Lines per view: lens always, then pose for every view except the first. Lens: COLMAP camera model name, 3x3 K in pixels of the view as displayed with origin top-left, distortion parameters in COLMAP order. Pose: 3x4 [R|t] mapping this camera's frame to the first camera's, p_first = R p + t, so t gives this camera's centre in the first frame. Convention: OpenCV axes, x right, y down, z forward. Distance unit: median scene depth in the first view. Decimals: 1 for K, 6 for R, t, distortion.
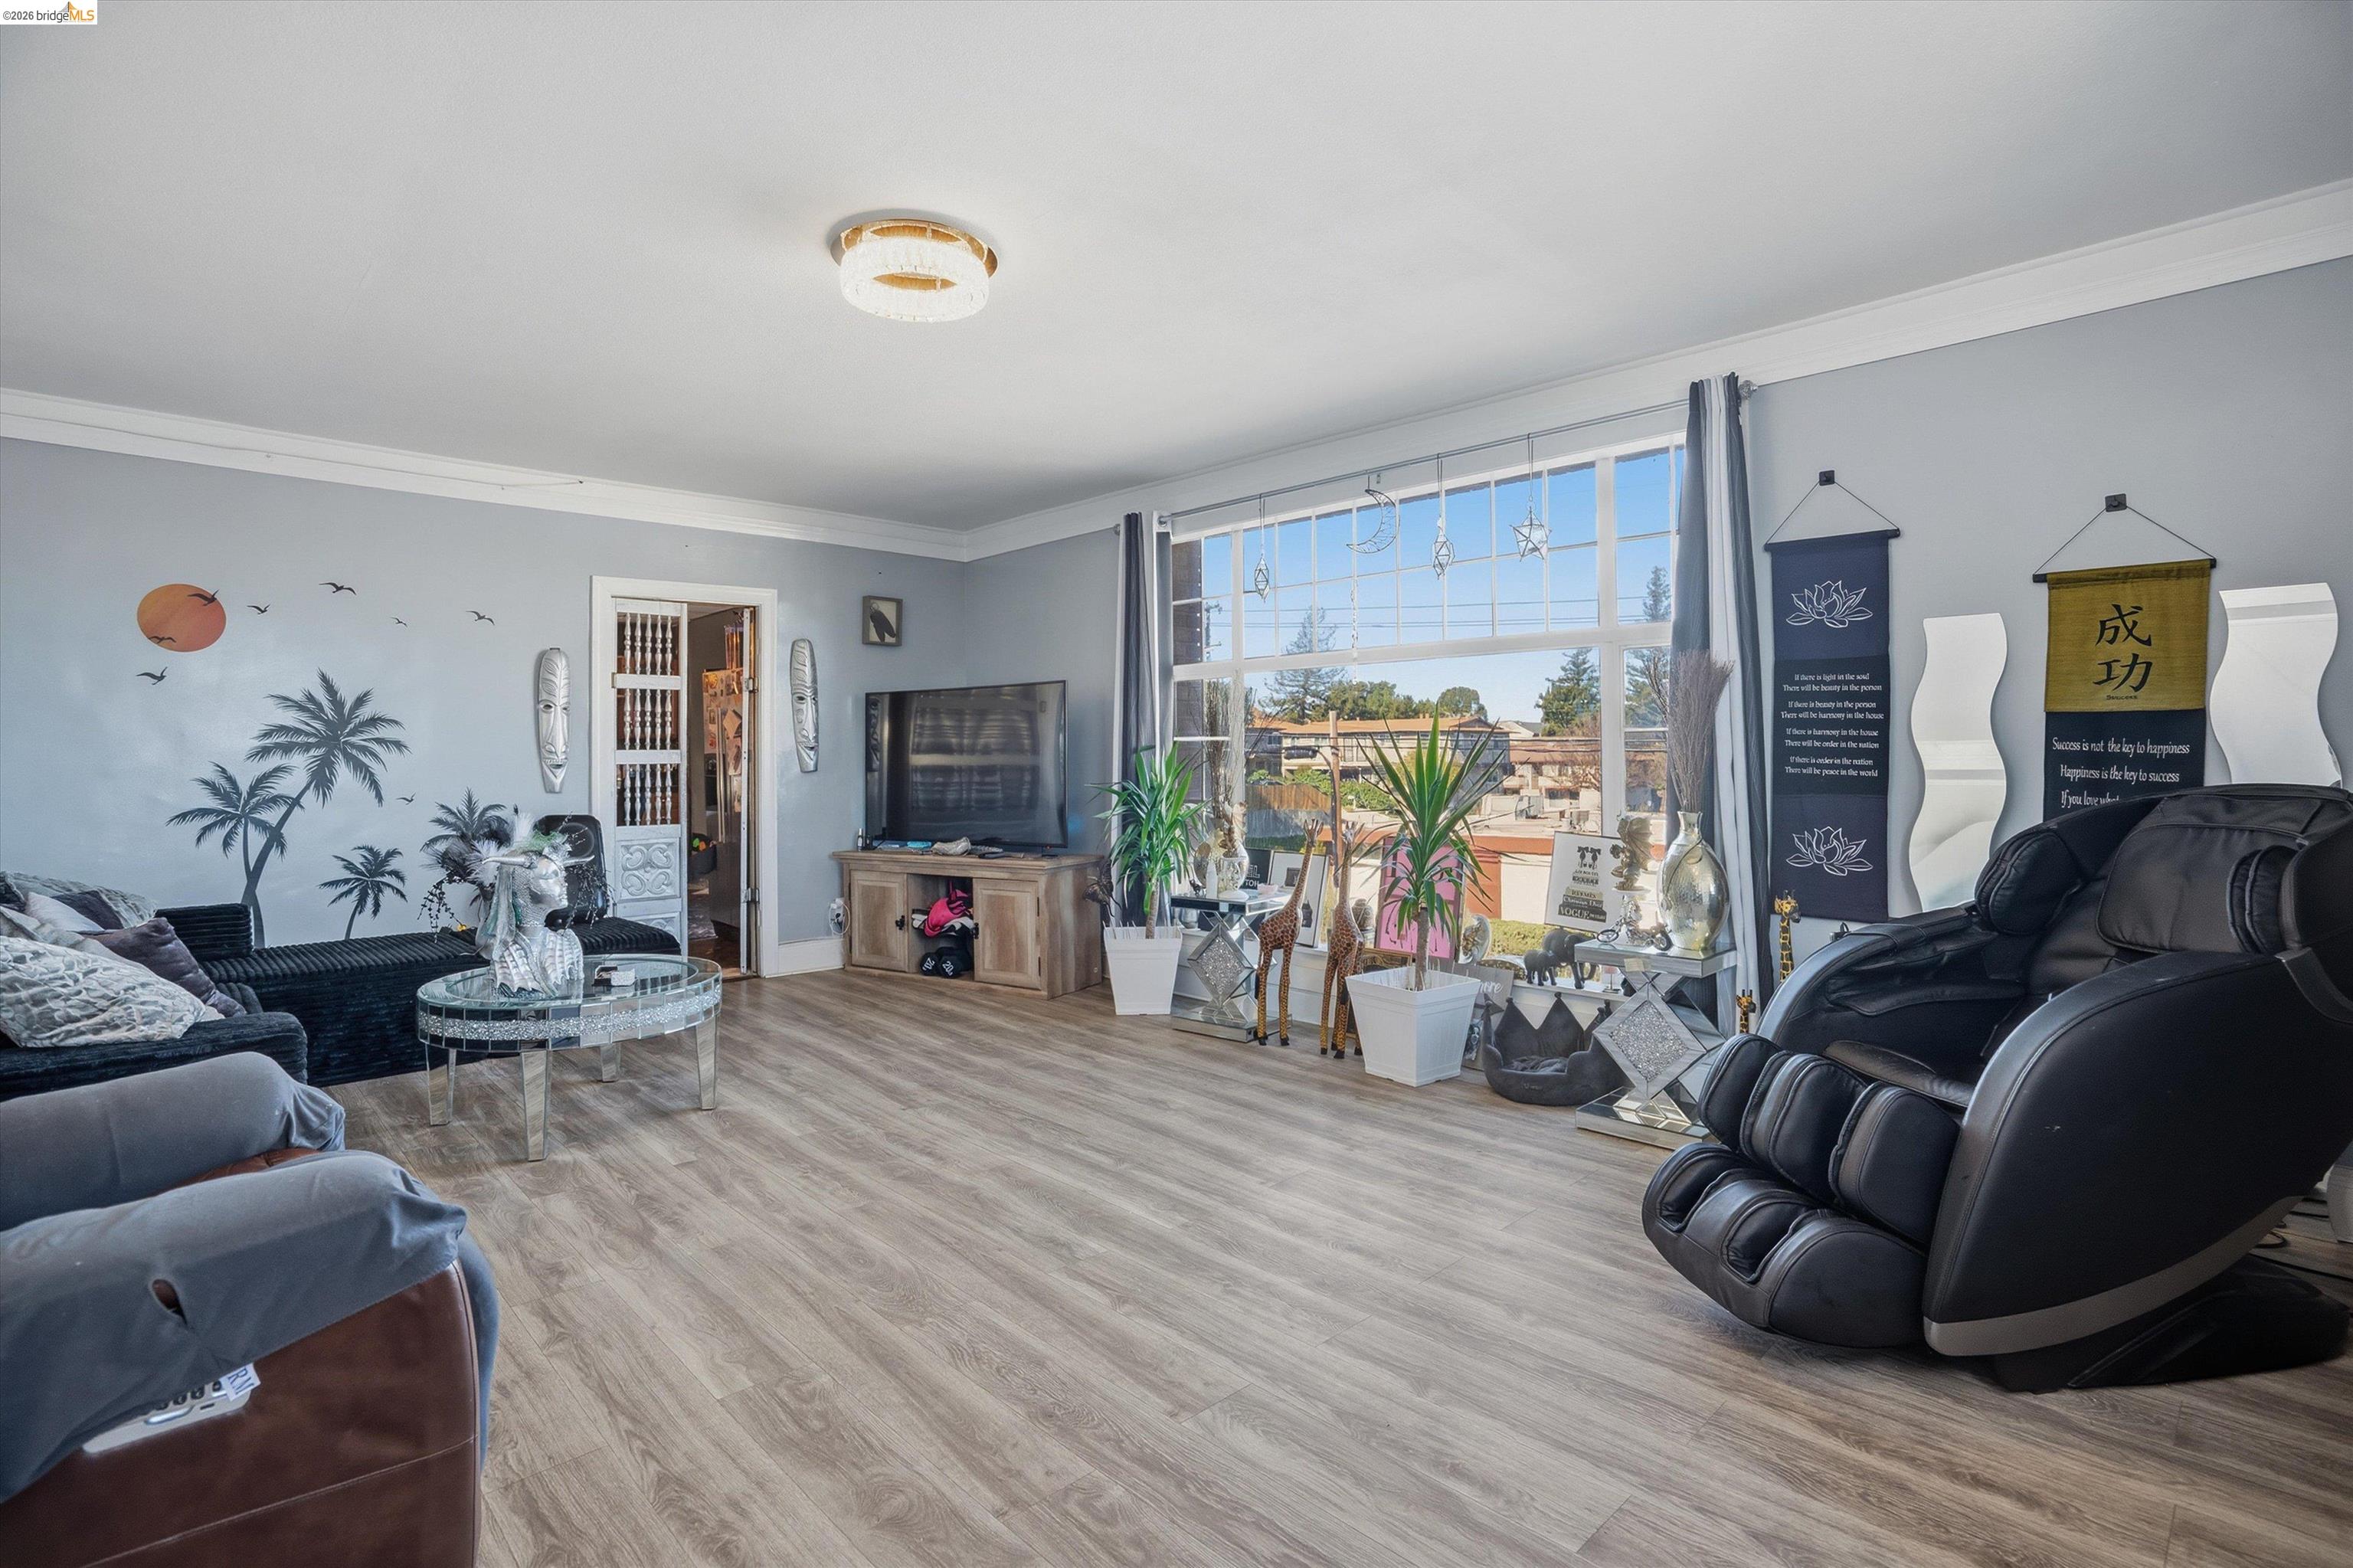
lens RADIAL K [[1085.7, 0, 1176.5], [0, 1085.7, 784.0], [0, 0, 1]] dist [0.001809, 0.000880]
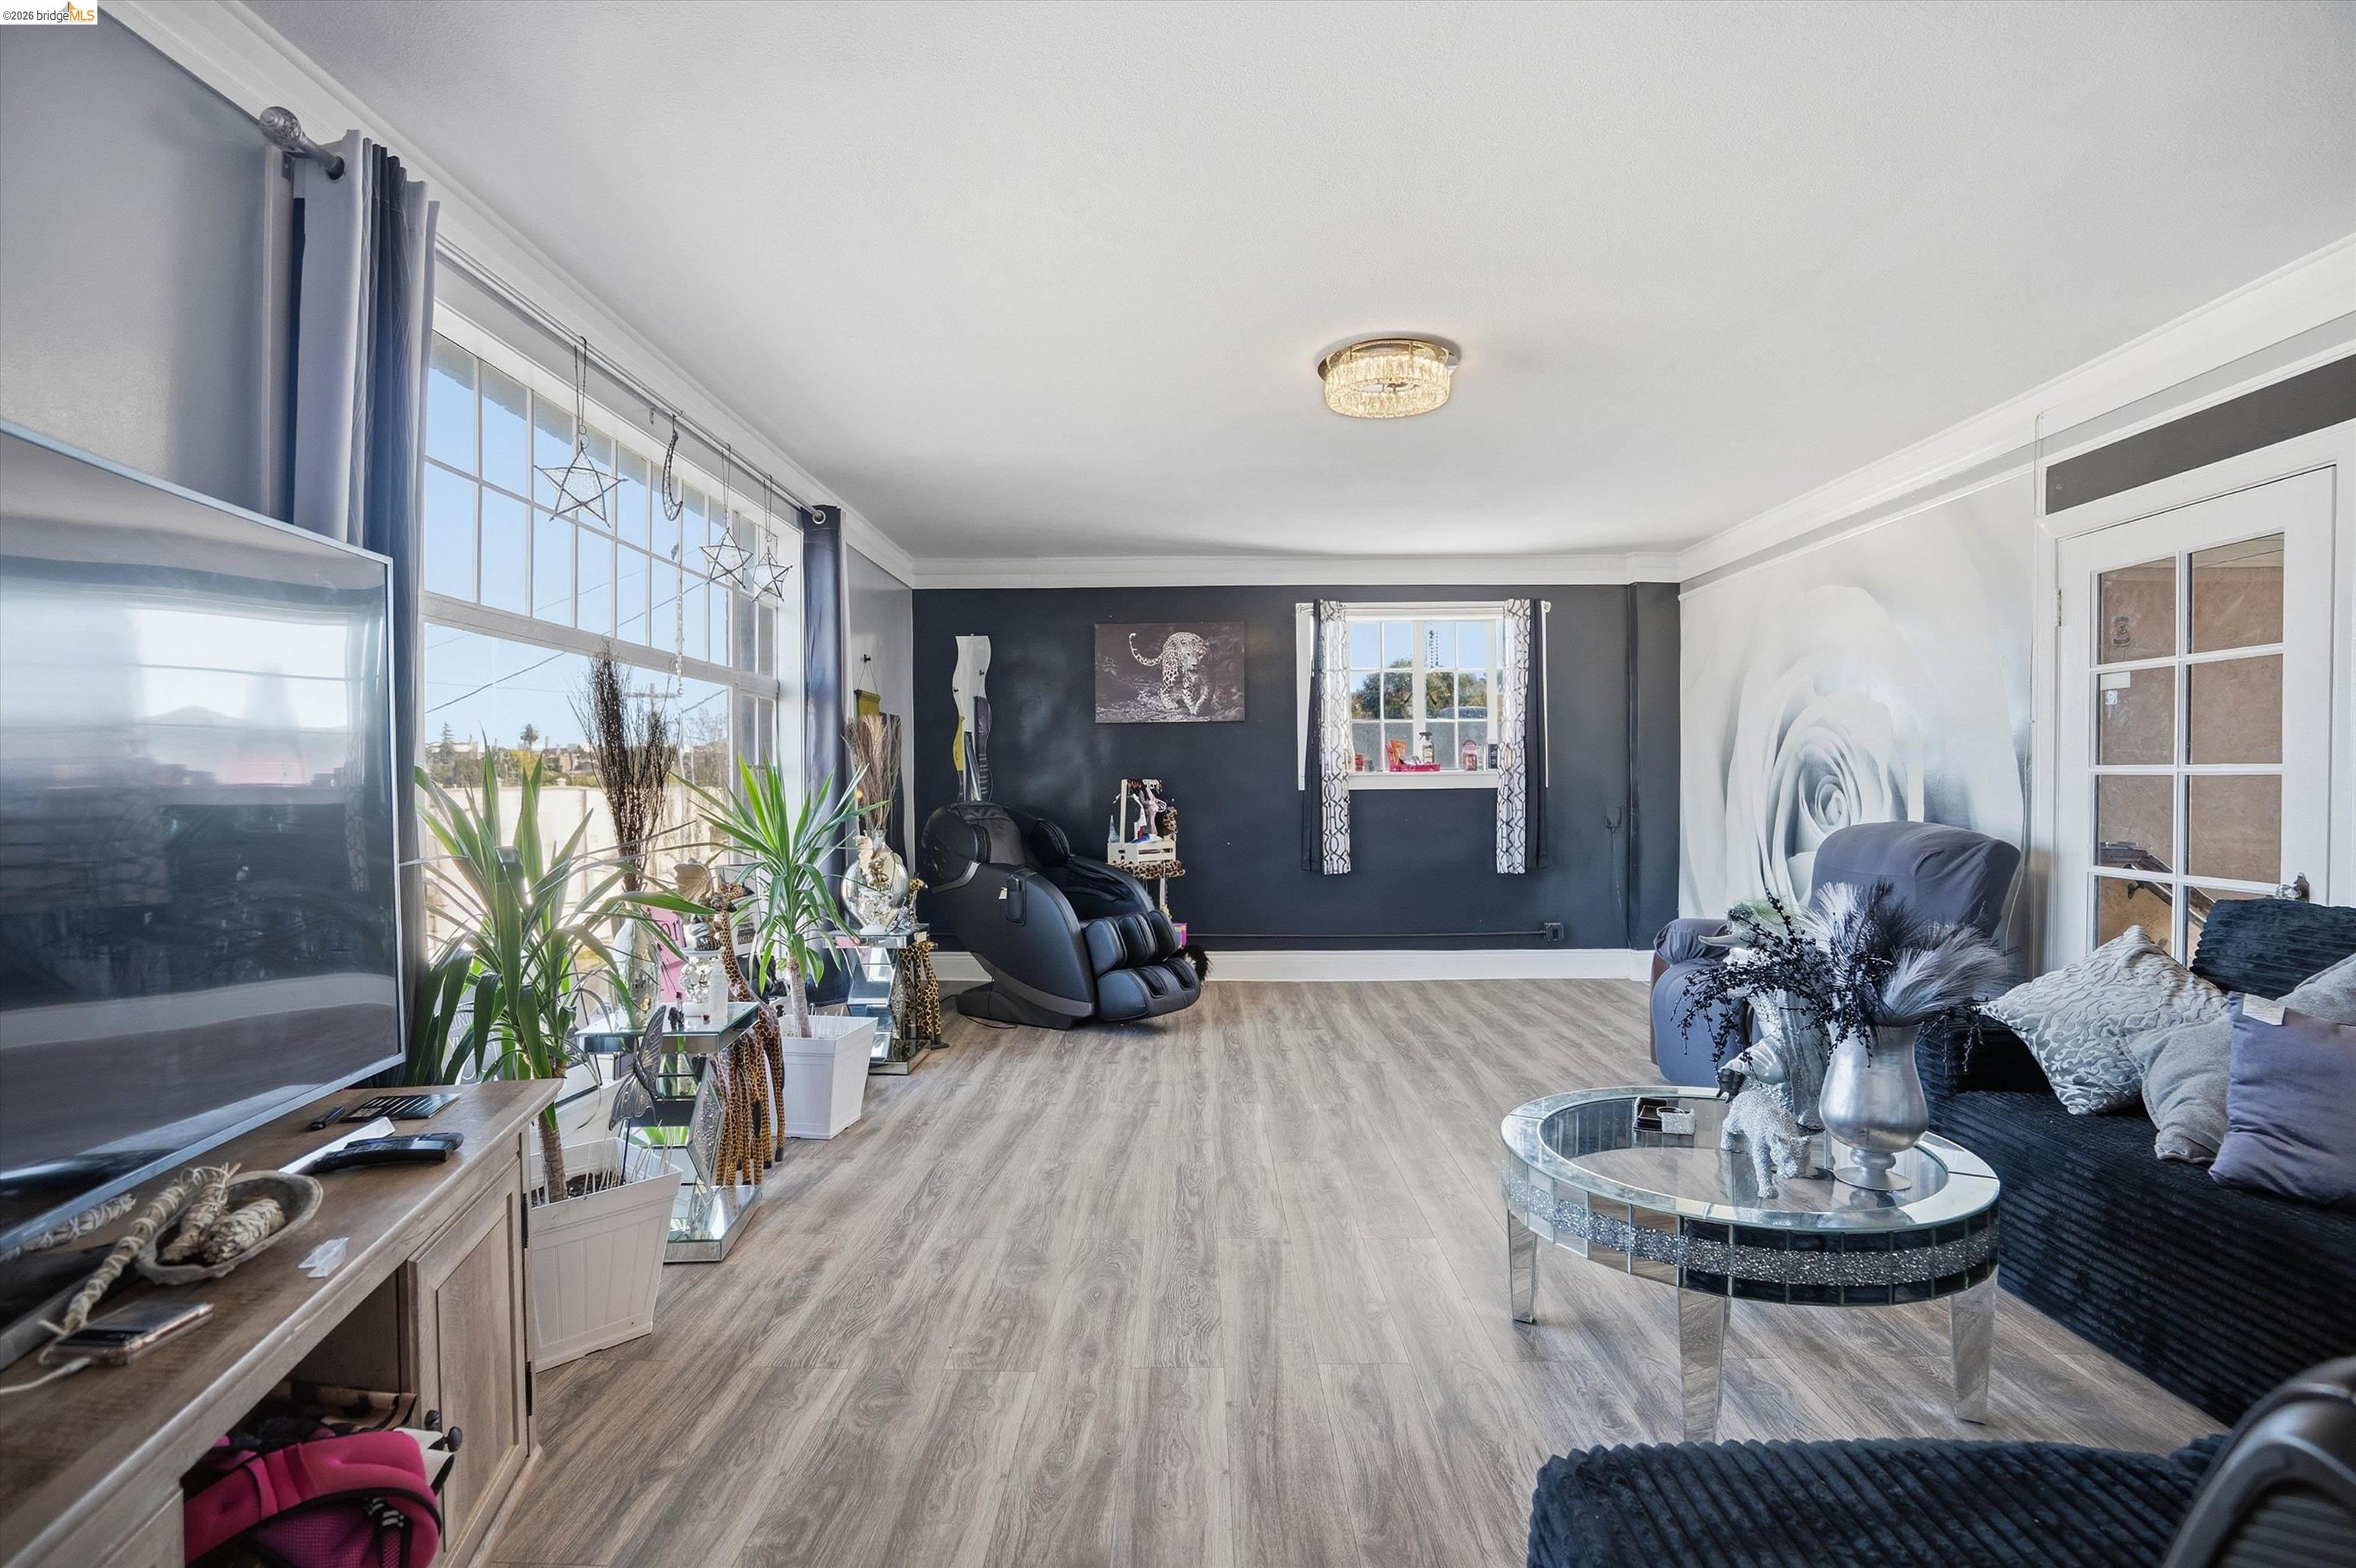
lens RADIAL K [[1086.9, 0, 1178.0], [0, 1086.9, 784.0], [0, 0, 1]] dist [0.001809, 0.000880]
pose [[-0.695381, -0.010357, 0.718566, -0.909033], [0.004428, 0.999815, 0.018696, -0.051763], [-0.718627, 0.016183, -0.695207, 1.929532]]
